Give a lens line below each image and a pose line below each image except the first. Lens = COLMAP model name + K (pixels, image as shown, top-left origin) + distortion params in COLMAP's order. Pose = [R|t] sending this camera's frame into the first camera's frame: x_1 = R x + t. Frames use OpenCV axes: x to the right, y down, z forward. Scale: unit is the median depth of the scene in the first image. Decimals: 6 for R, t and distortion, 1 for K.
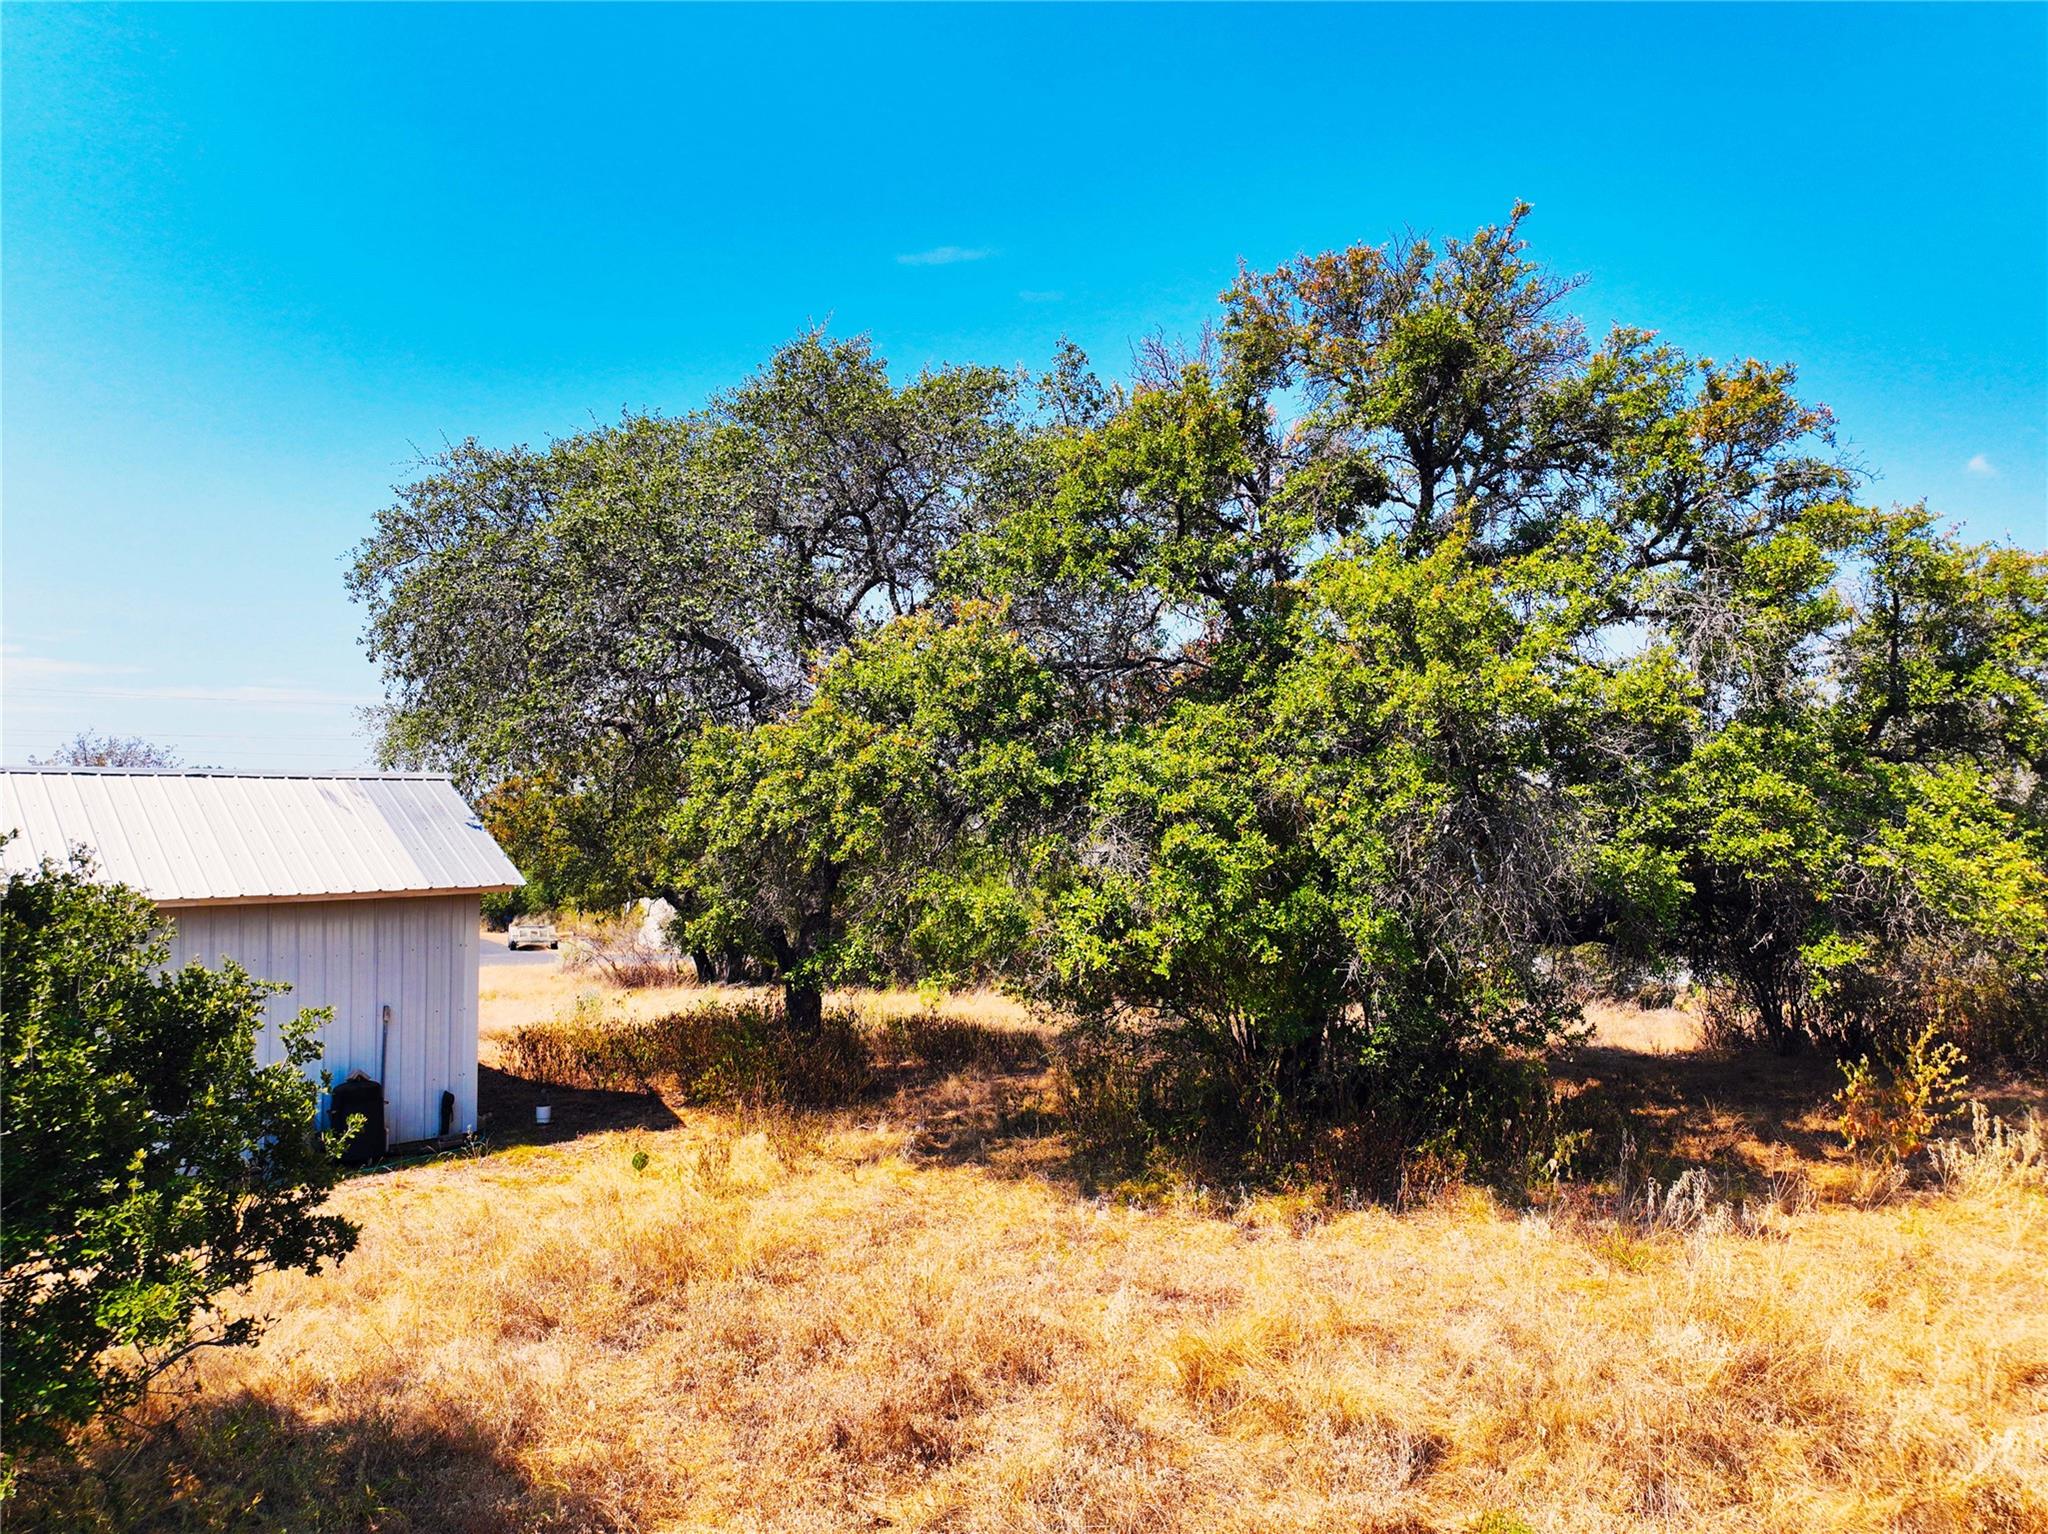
lens RADIAL K [[1433.5, 0, 1017.8], [0, 1433.5, 762.4], [0, 0, 1]] dist [0.011622, 0.002577]
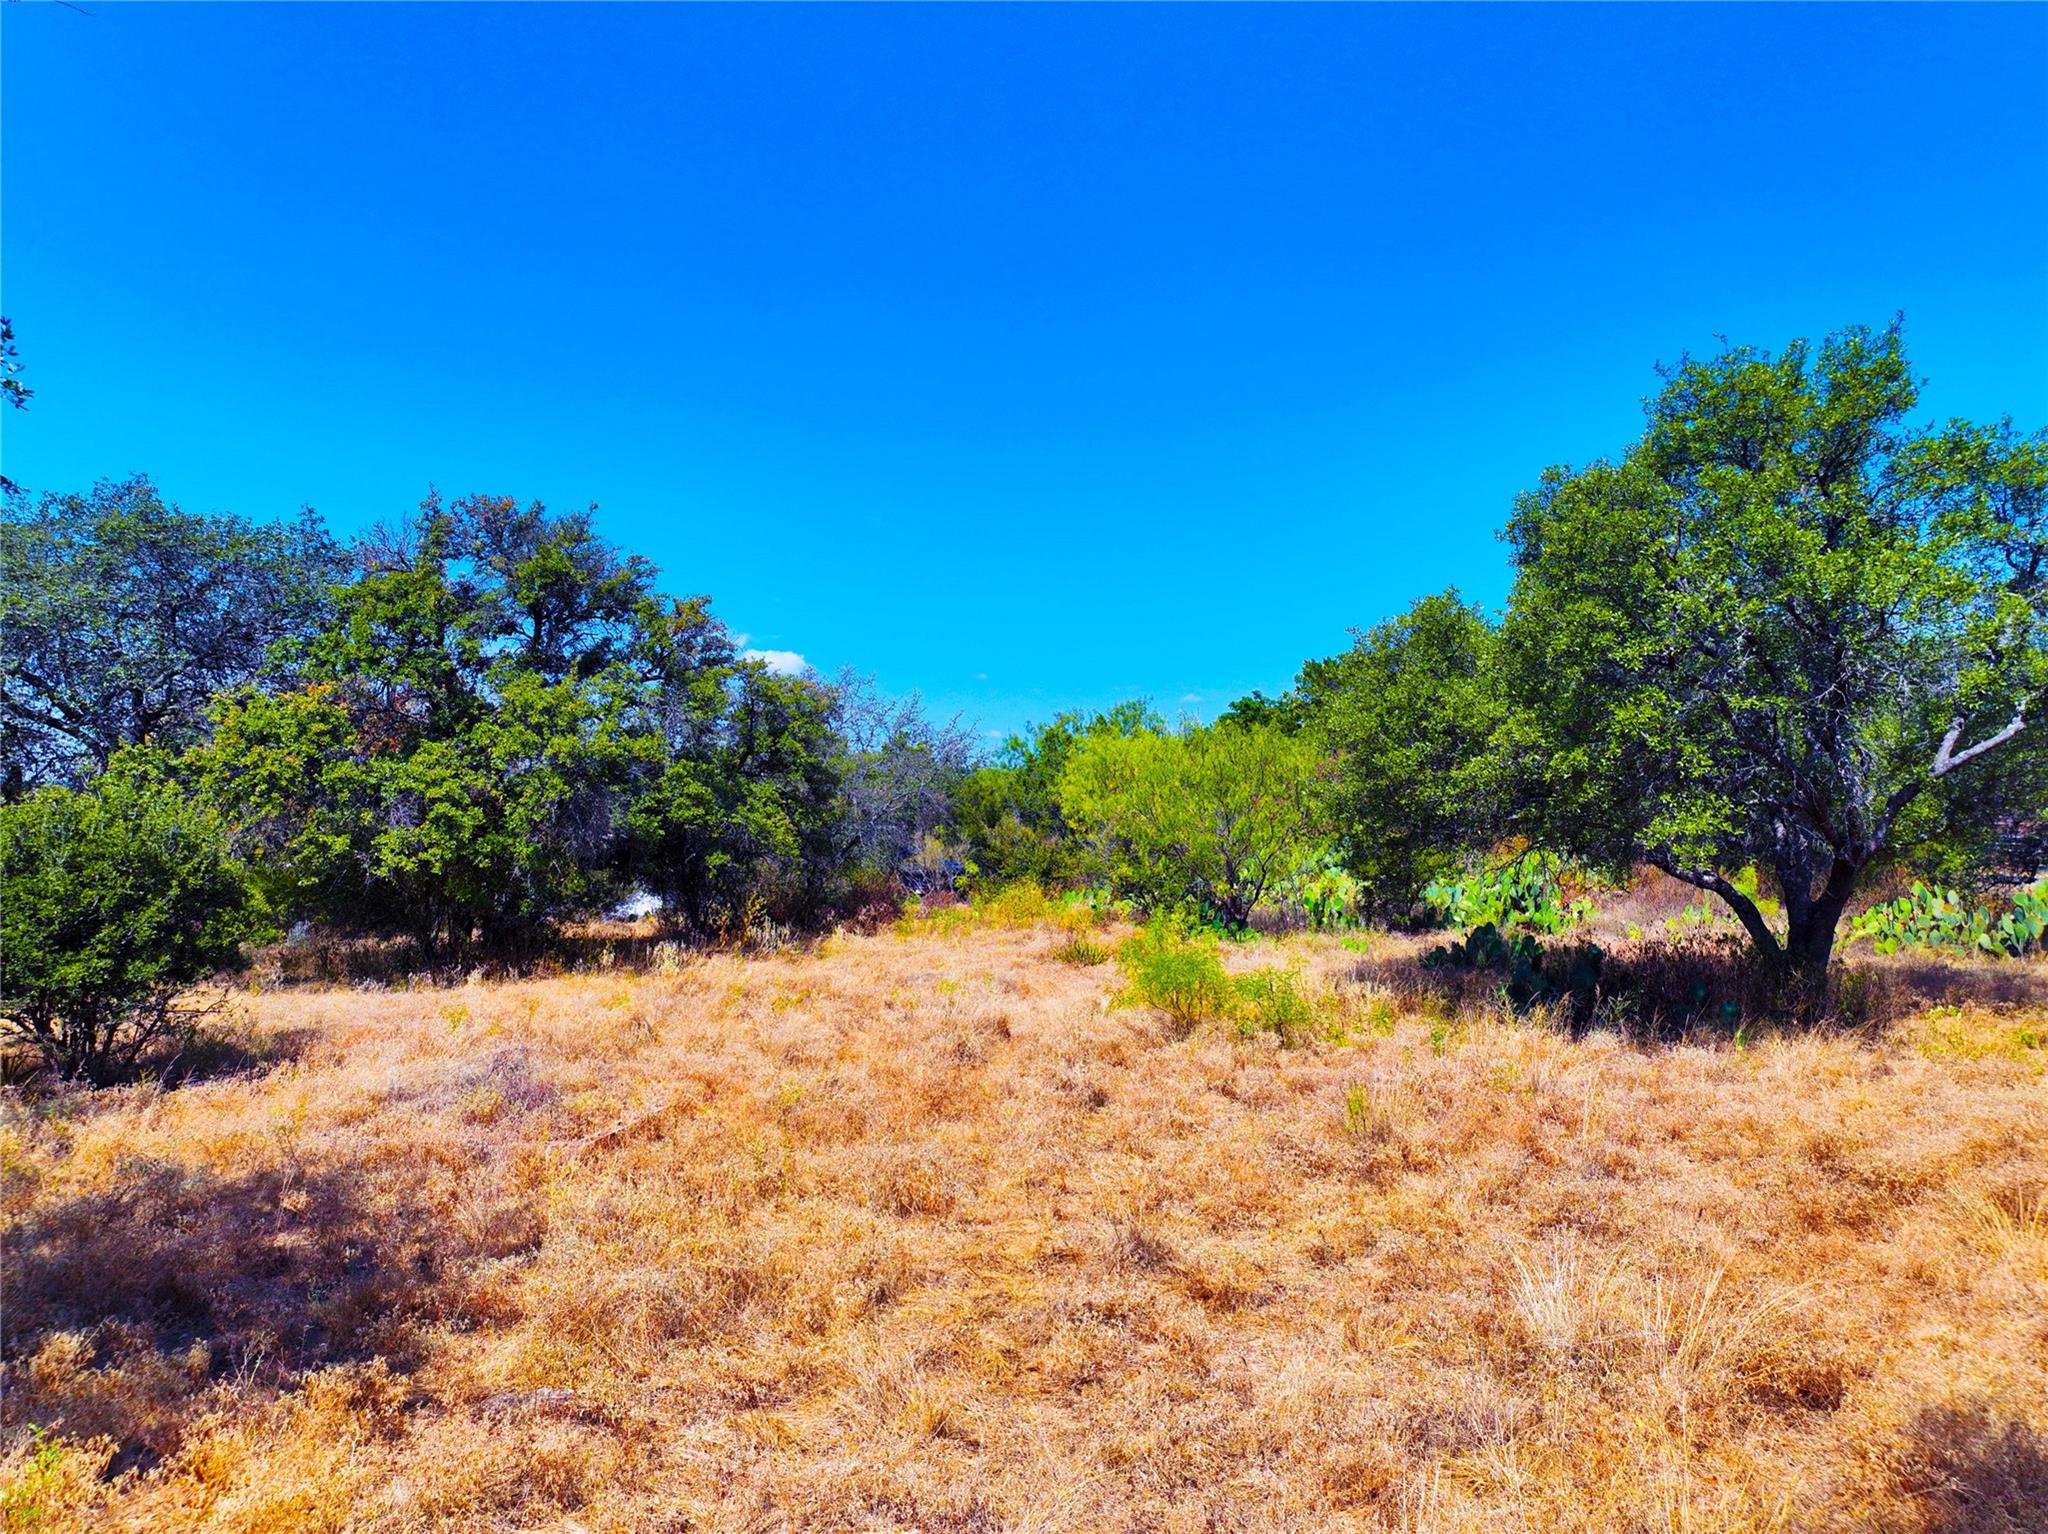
lens RADIAL K [[1433.5, 0, 1021.4], [0, 1433.5, 765.6], [0, 0, 1]] dist [0.011622, 0.002577]
pose [[0.764176, 0.022937, 0.644600, -0.553025], [-0.027757, 0.999611, -0.002664, -0.027648], [-0.644410, -0.015857, 0.764515, -1.077196]]
